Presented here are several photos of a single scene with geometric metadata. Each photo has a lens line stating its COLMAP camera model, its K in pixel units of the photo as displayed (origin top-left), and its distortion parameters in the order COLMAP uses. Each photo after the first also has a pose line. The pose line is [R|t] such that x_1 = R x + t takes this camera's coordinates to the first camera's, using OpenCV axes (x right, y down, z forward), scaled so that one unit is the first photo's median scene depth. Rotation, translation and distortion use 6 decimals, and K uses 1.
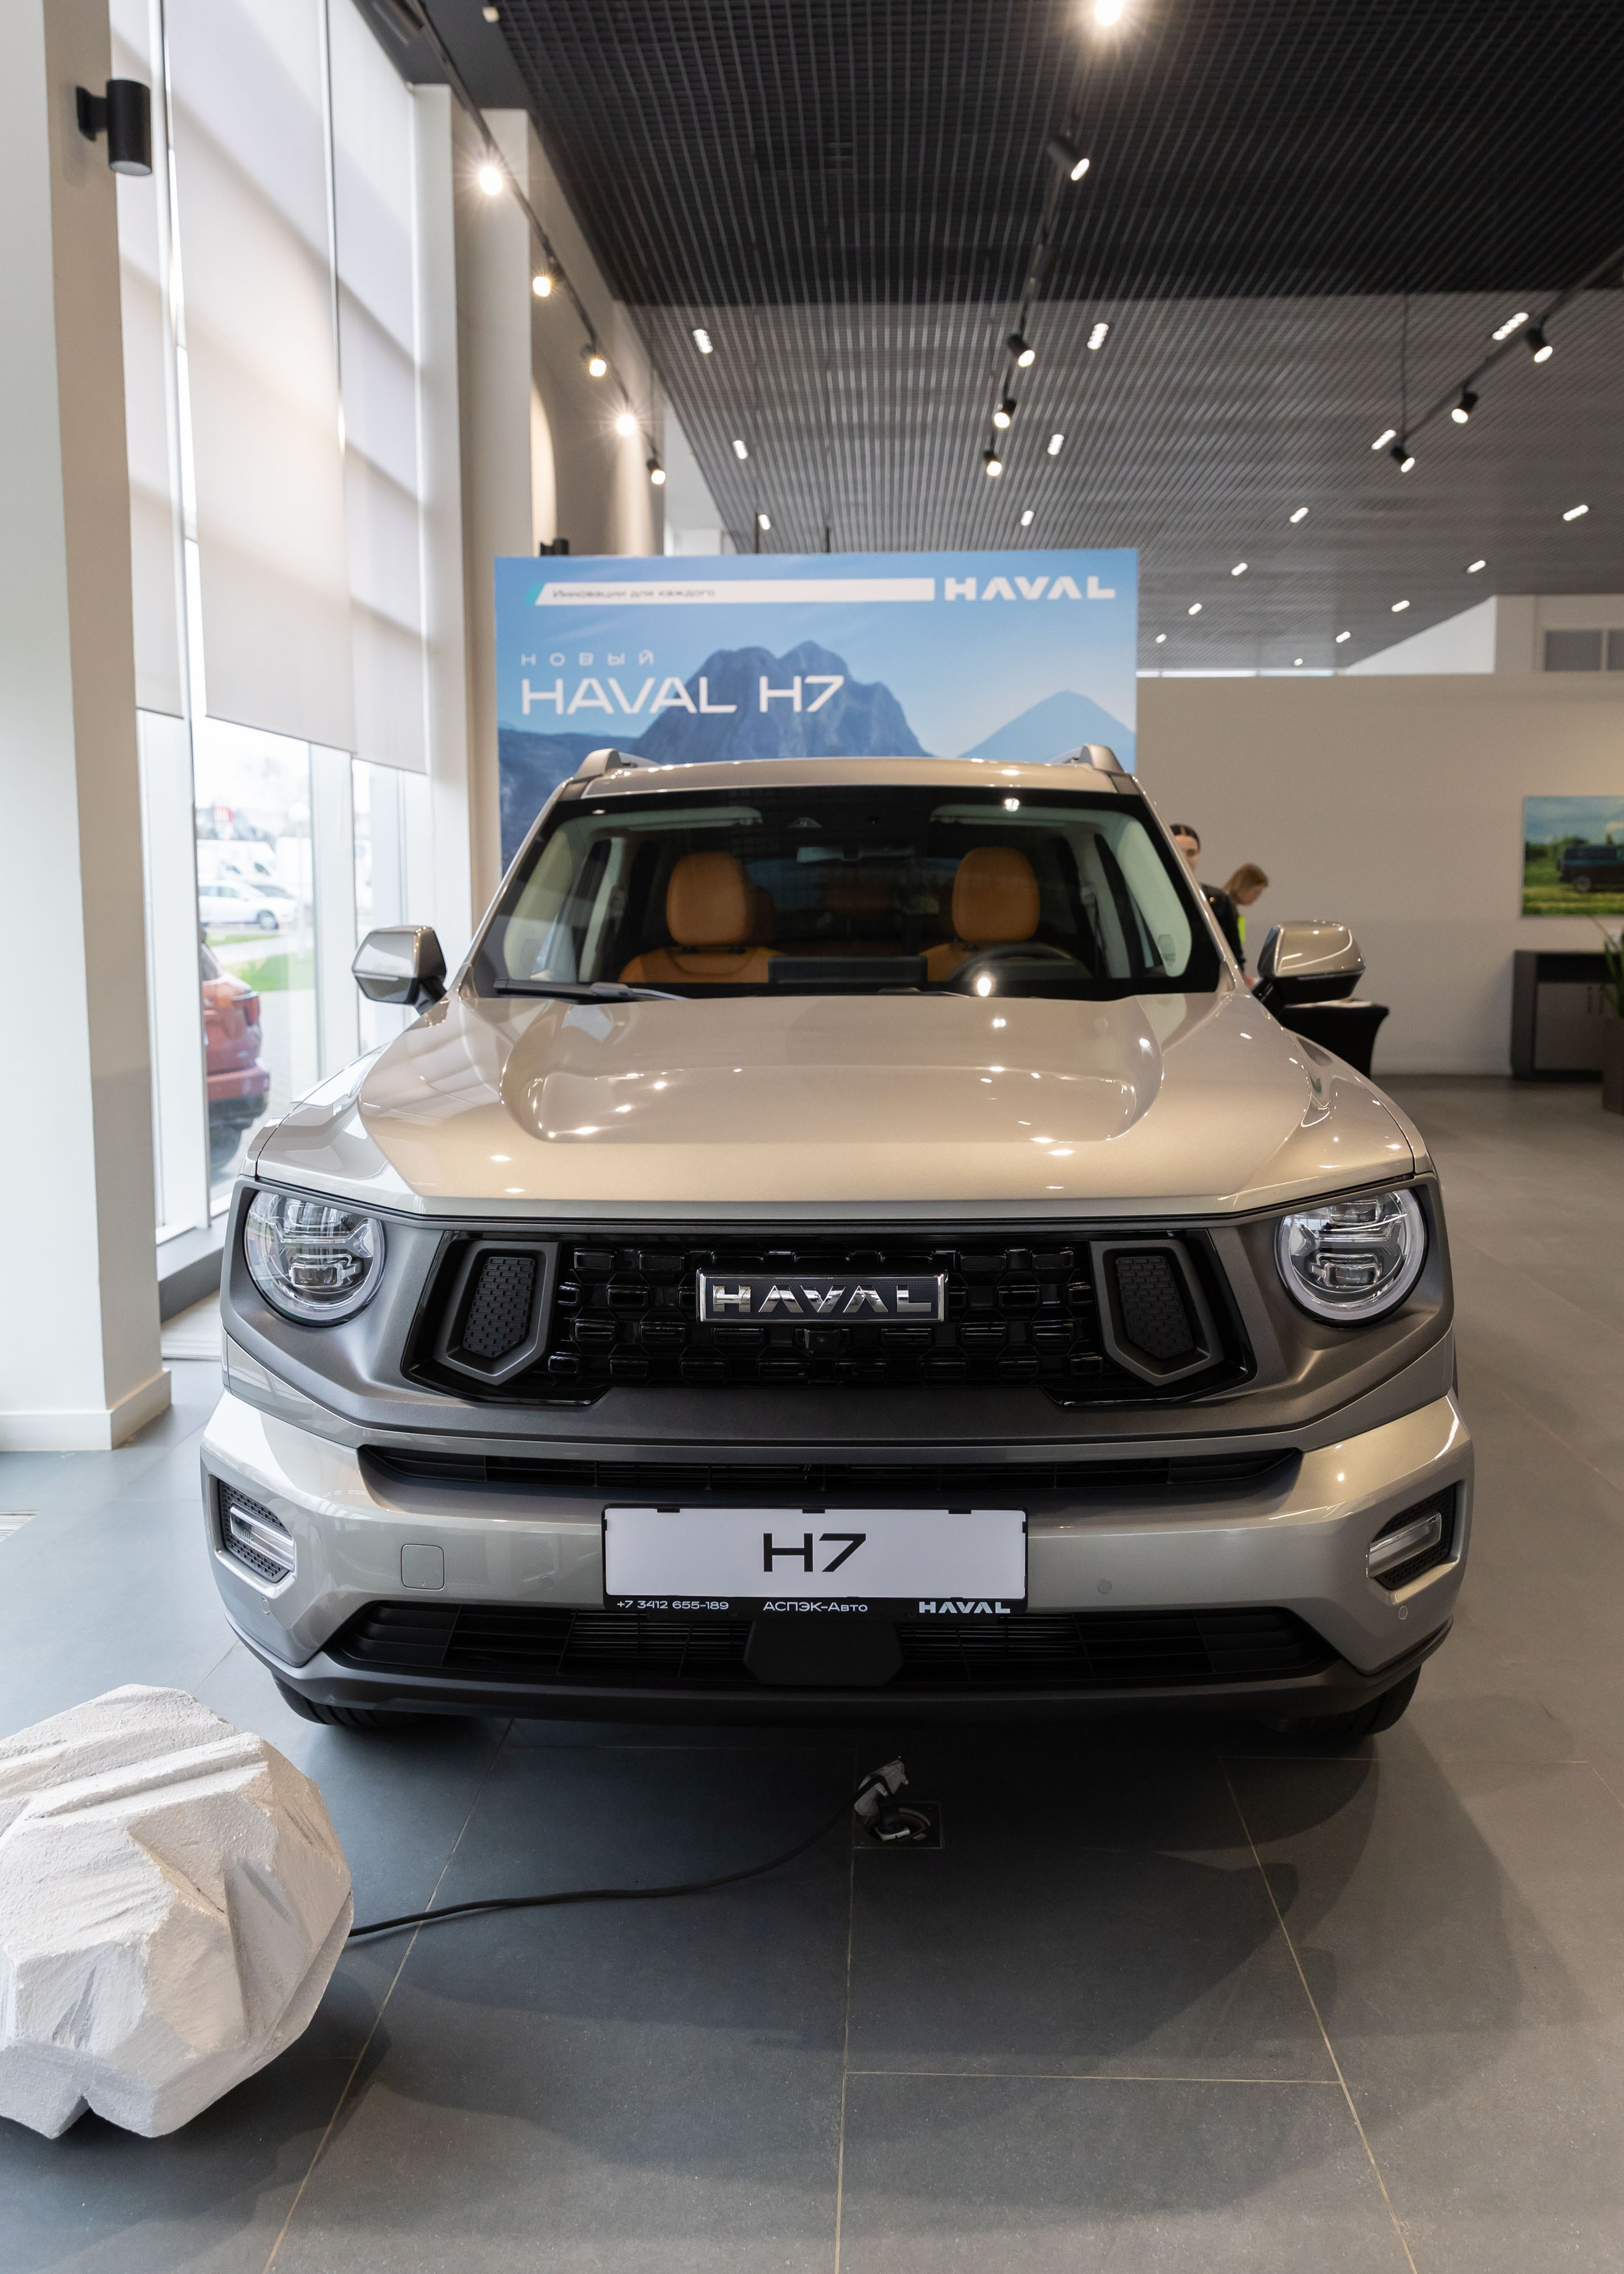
lens RADIAL K [[1620.0, 0, 828.4], [0, 1620.0, 1124.9], [0, 0, 1]] dist [-0.018286, -0.000972]
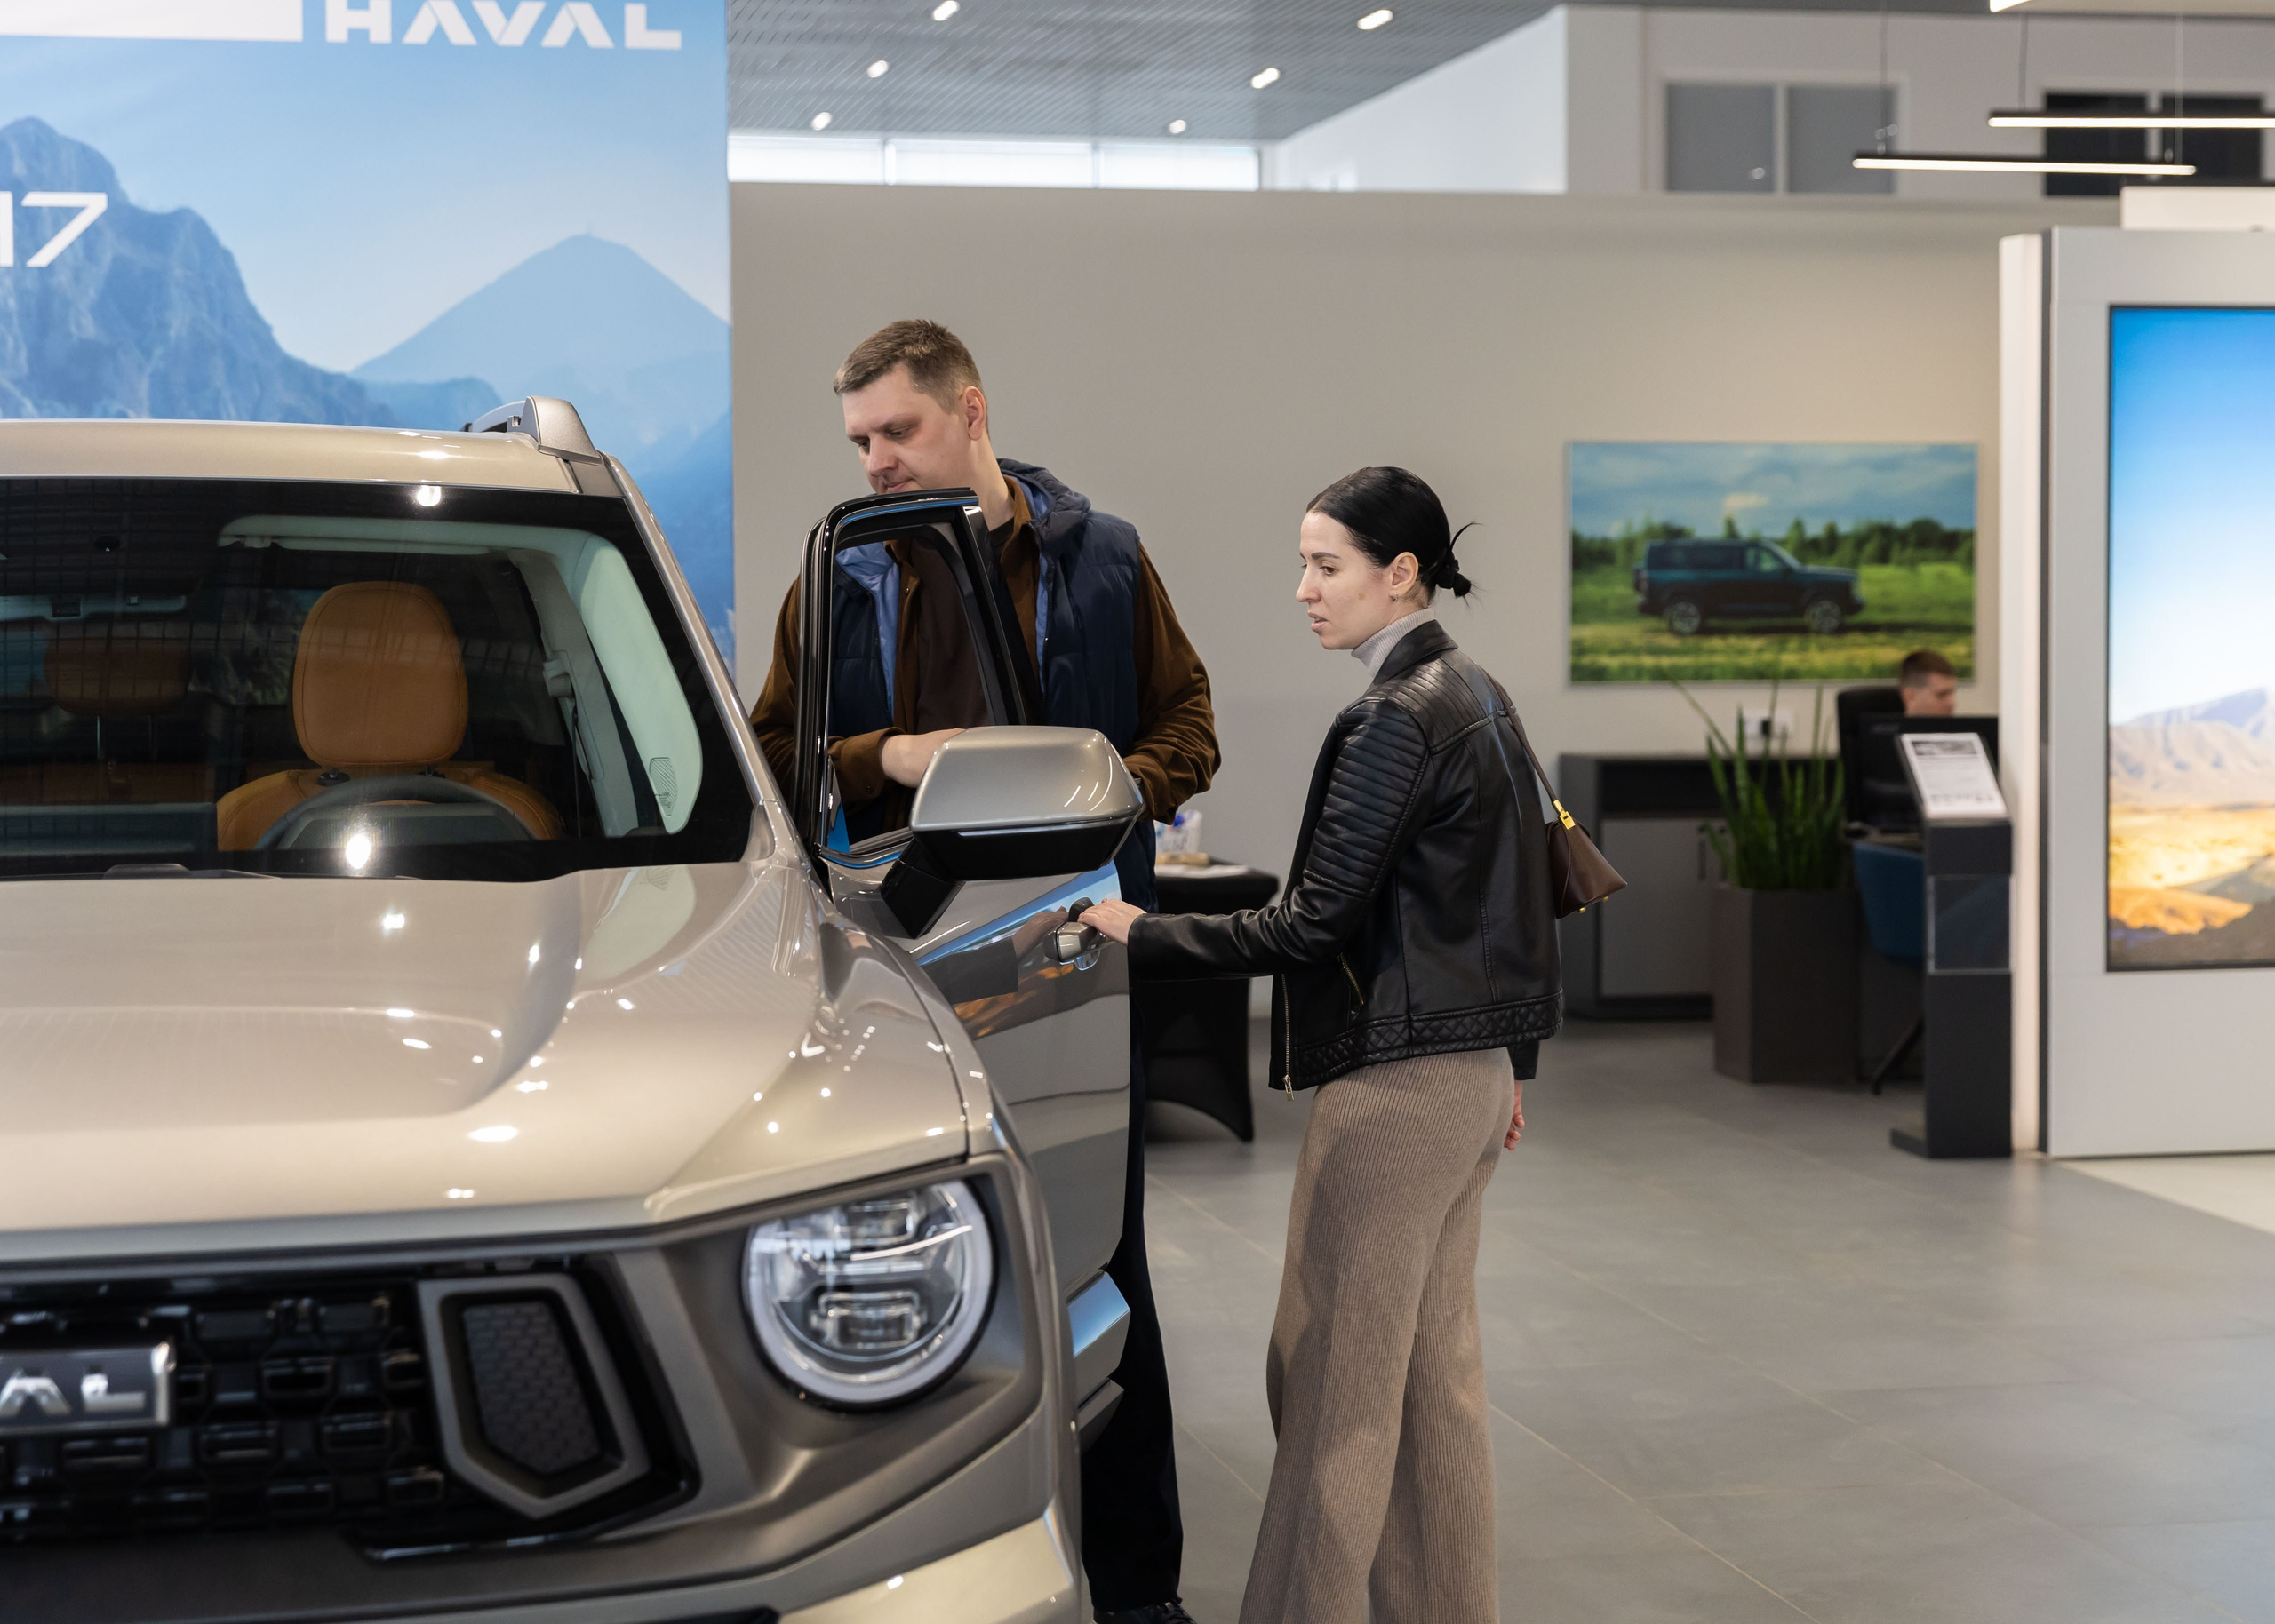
lens RADIAL K [[3871.8, 0, 1143.2], [0, 3871.8, 819.7], [0, 0, 1]] dist [-0.040285, 0.000000]
pose [[0.968367, -0.015610, 0.249041, 0.033181], [0.038065, 0.995602, -0.085607, 0.016630], [-0.246609, 0.092379, 0.964702, -0.232438]]
